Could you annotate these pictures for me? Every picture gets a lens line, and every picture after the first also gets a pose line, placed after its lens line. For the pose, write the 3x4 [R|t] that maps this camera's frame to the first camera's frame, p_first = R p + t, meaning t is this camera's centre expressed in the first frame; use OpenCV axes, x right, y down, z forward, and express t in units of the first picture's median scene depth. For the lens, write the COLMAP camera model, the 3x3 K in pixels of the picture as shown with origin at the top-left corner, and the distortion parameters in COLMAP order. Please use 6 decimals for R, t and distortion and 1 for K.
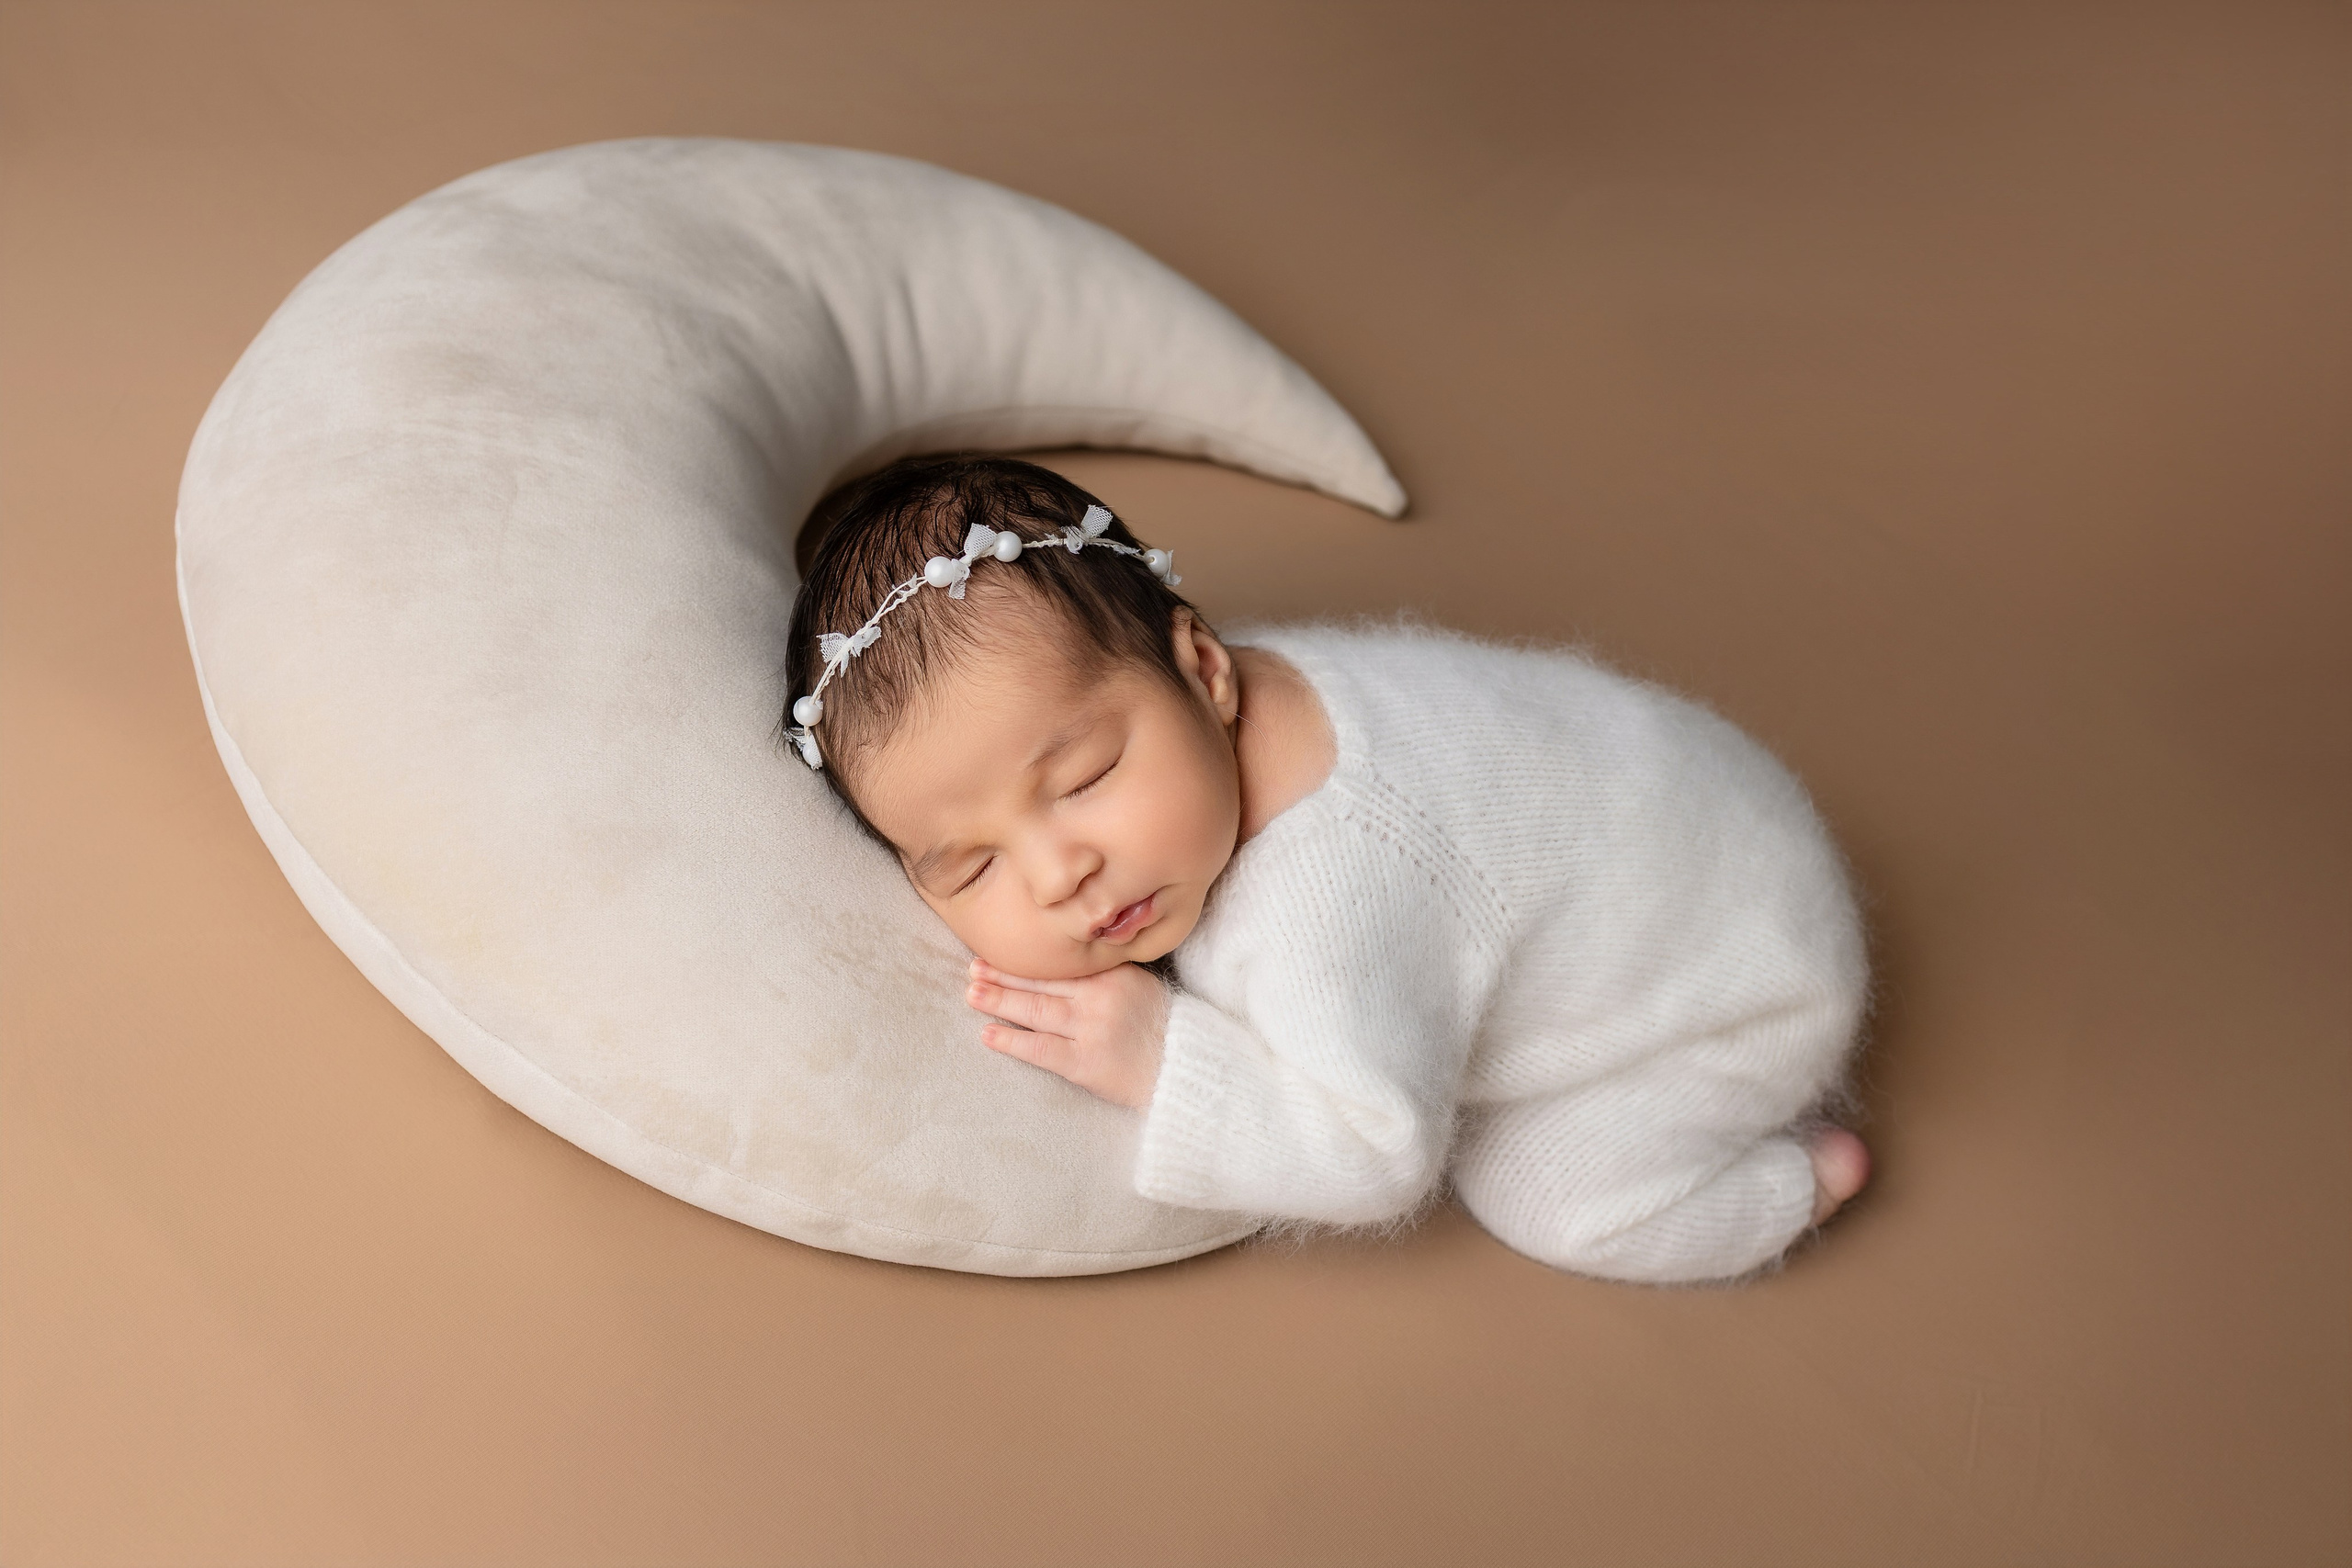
lens RADIAL K [[2368.3, 0, 1176.0], [0, 2368.3, 784.0], [0, 0, 1]] dist [0.009620, -0.015580]
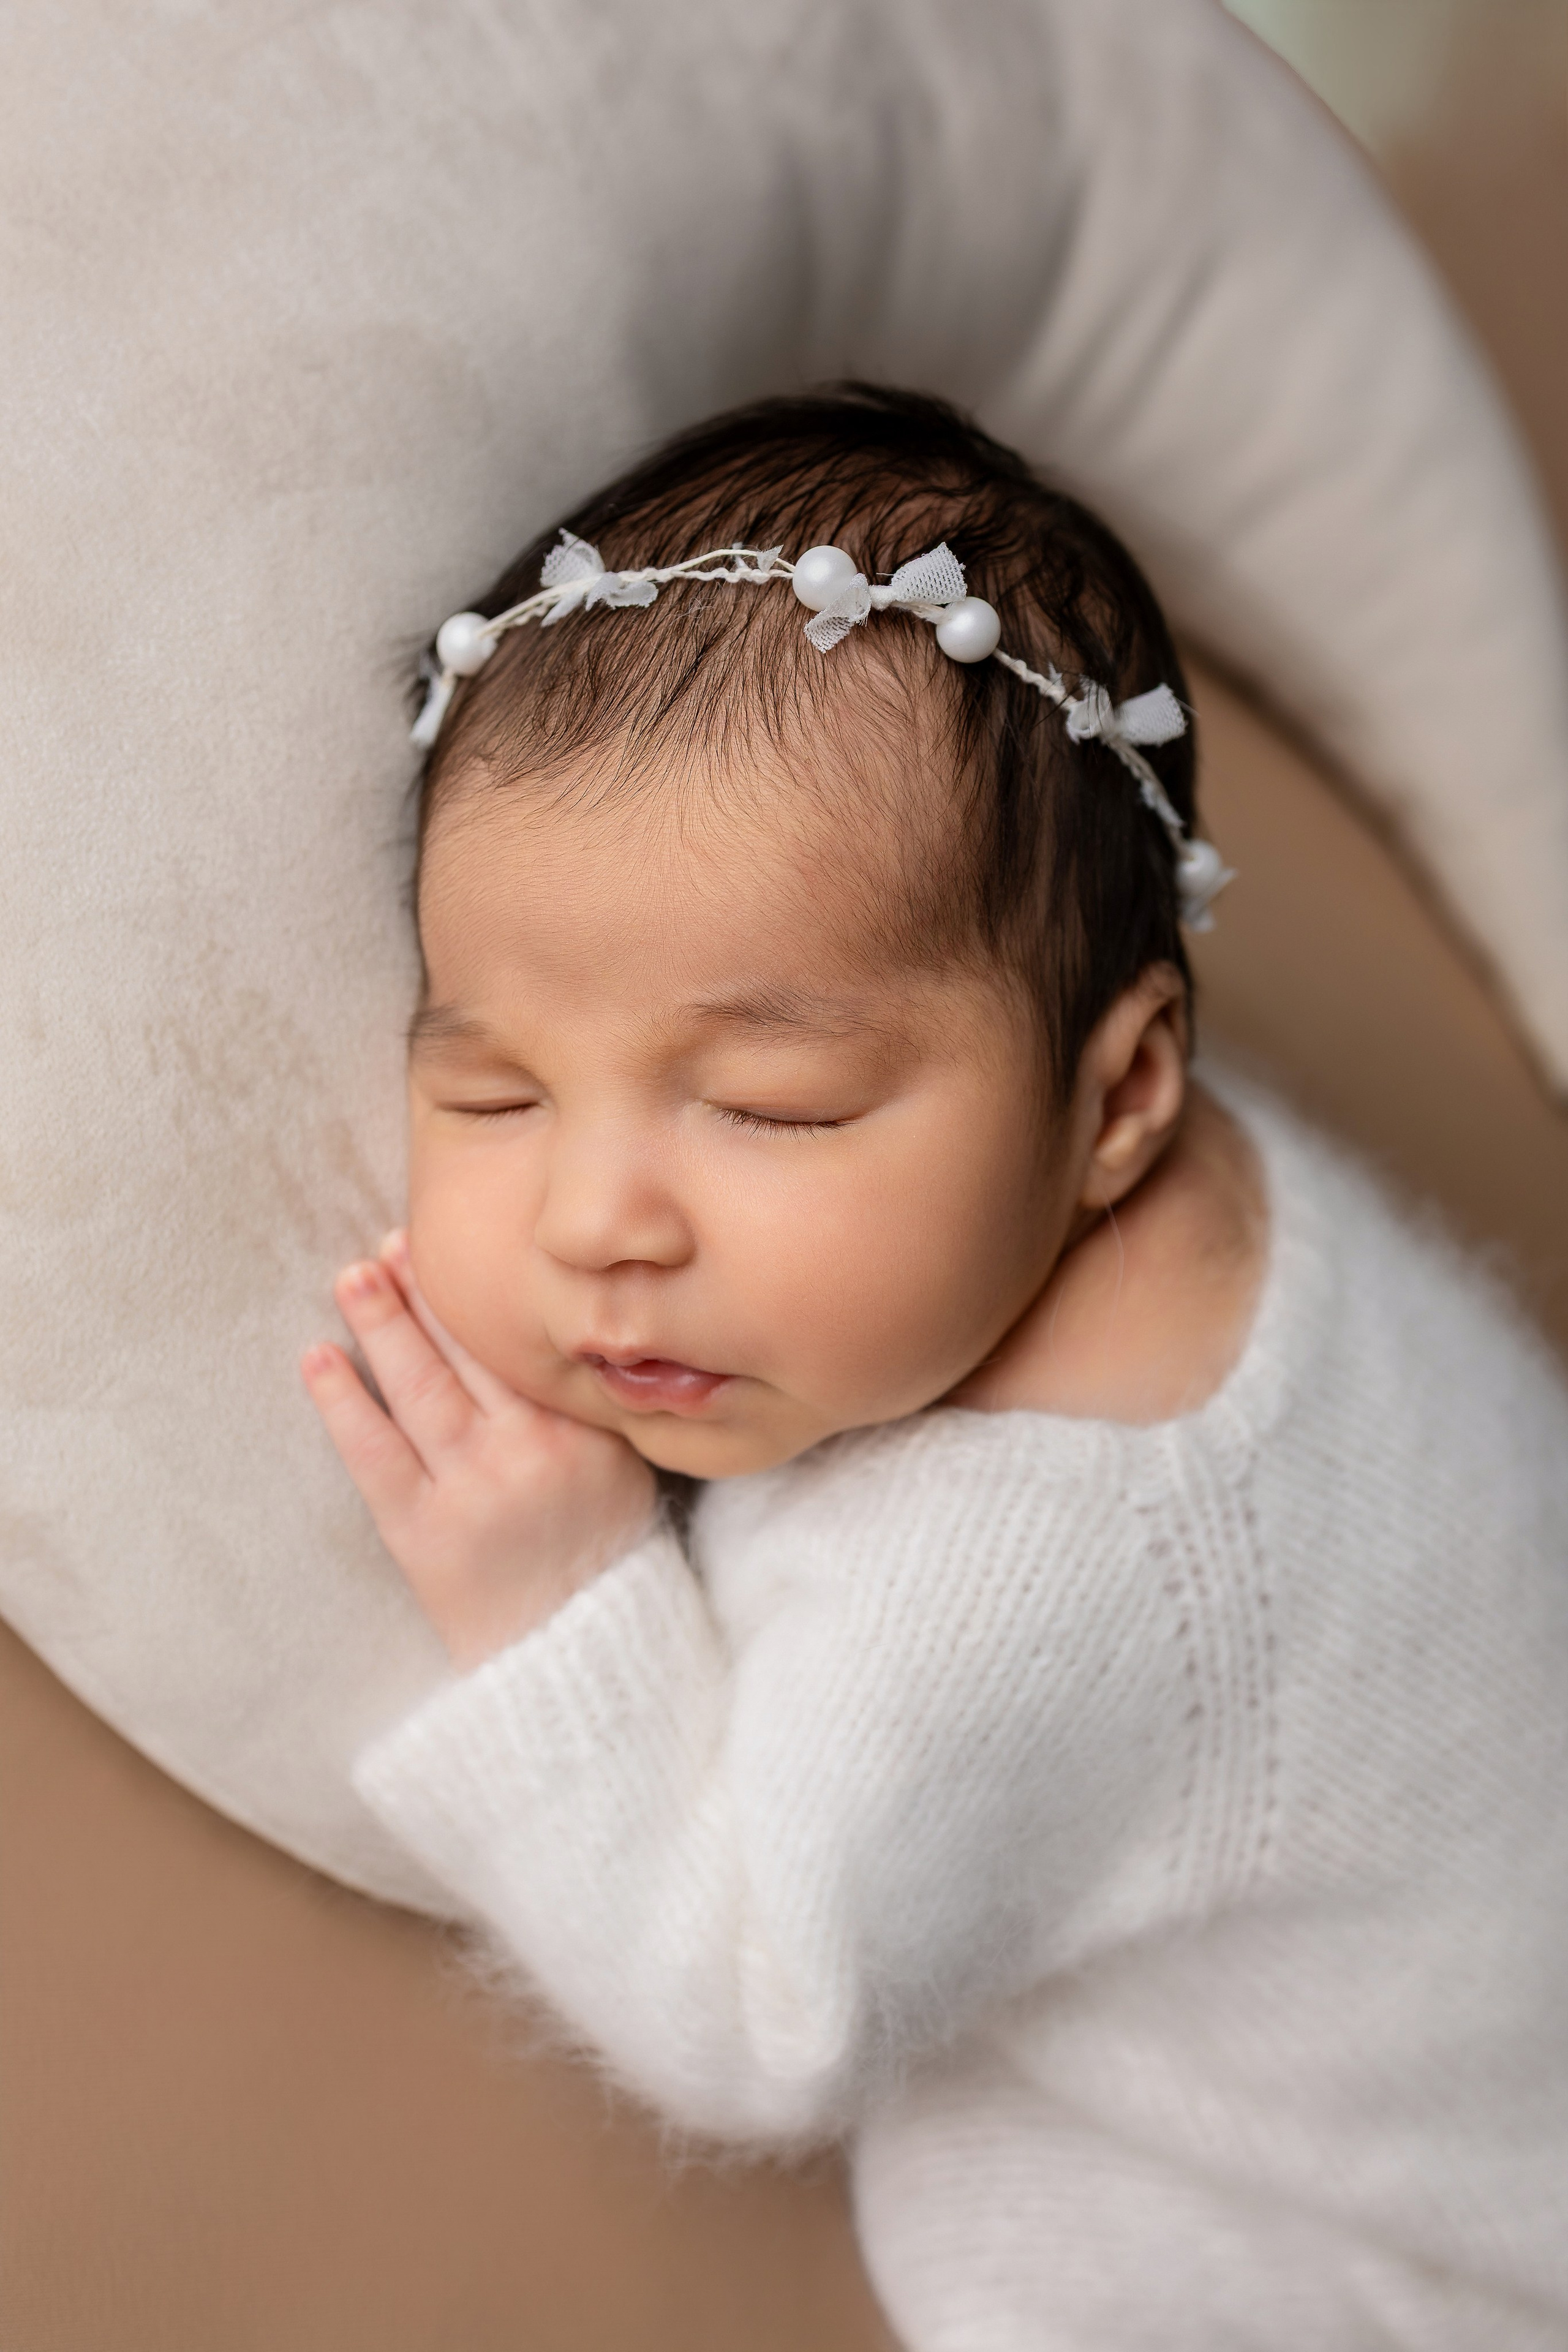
lens RADIAL K [[2368.5, 0, 784.0], [0, 2368.5, 1176.0], [0, 0, 1]] dist [0.009620, -0.015580]
pose [[0.747428, 0.656525, -0.101624, 0.021353], [-0.648323, 0.754210, 0.104140, -0.041719], [0.145016, -0.011952, 0.989357, 0.507389]]
